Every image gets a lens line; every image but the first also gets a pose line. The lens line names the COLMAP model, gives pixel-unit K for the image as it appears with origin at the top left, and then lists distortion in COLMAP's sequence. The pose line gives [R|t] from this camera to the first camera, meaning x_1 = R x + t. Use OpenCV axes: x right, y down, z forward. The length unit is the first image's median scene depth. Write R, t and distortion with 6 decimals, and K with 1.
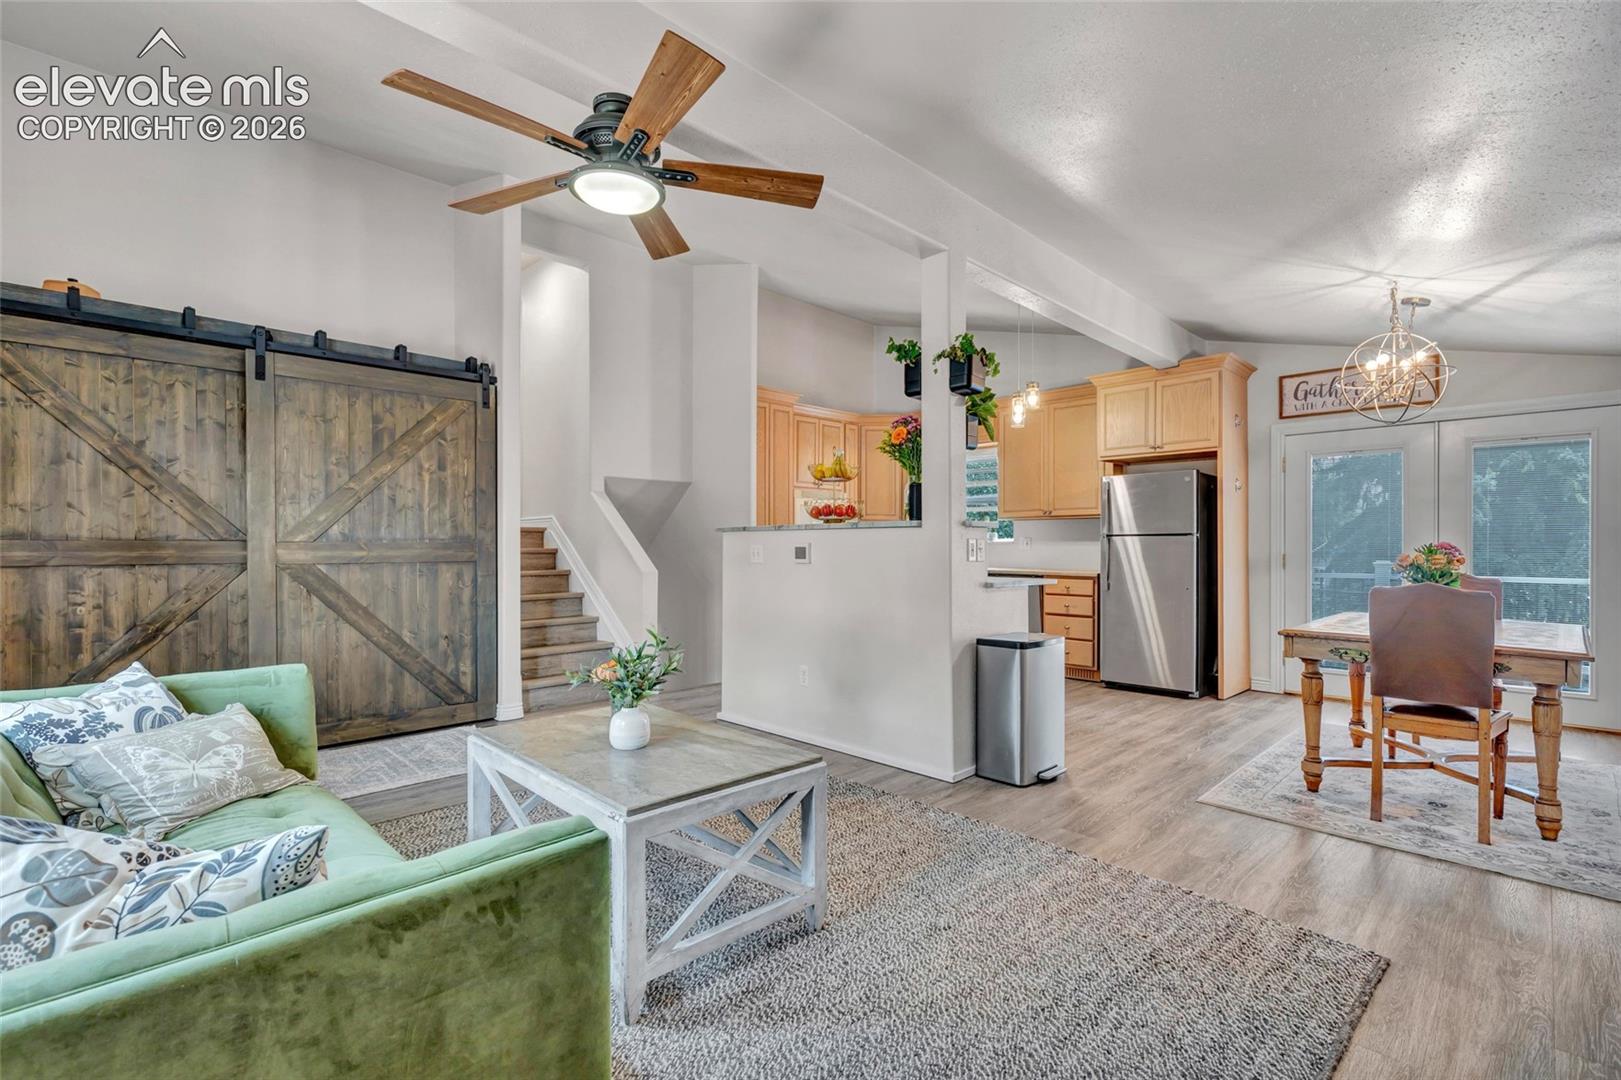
lens RADIAL K [[740.1, 0, 813.0], [0, 740.1, 550.0], [0, 0, 1]] dist [0.006482, -0.002414]
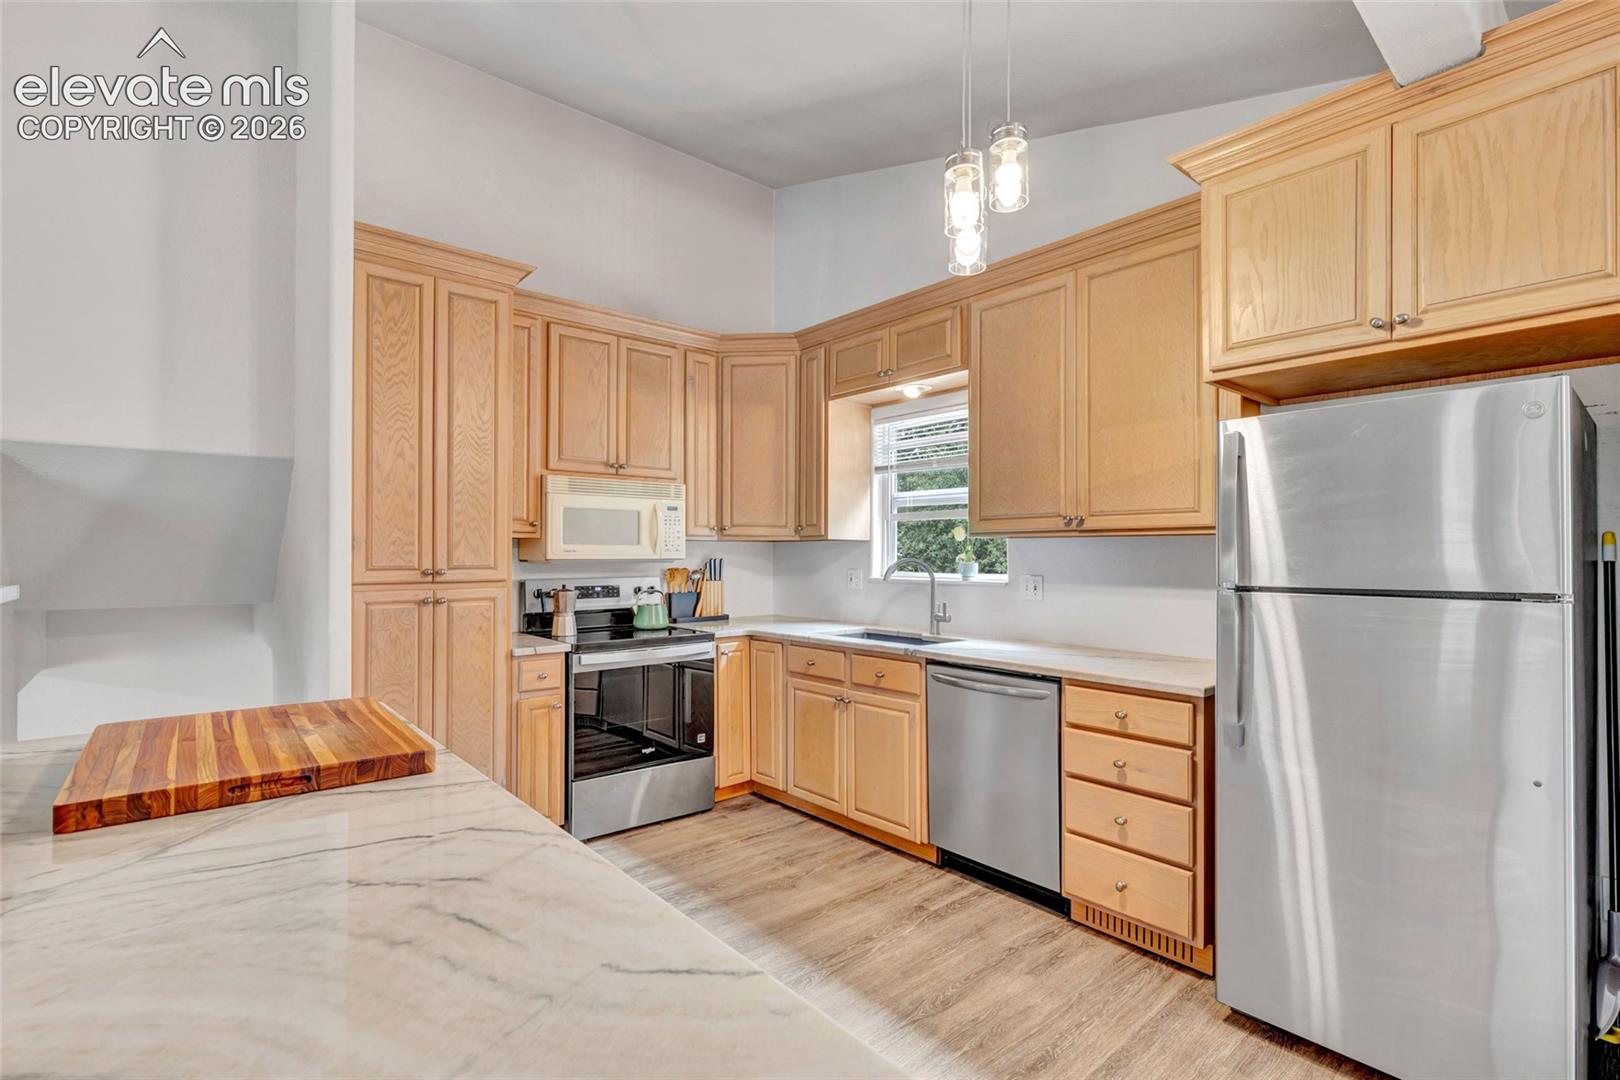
lens RADIAL K [[739.6, 0, 817.1], [0, 739.6, 551.6], [0, 0, 1]] dist [0.006482, -0.002414]
pose [[0.997771, 0.000561, -0.066731, 0.218877], [-0.001157, 0.999960, -0.008893, -0.032507], [0.066723, 0.008950, 0.997731, 0.626520]]
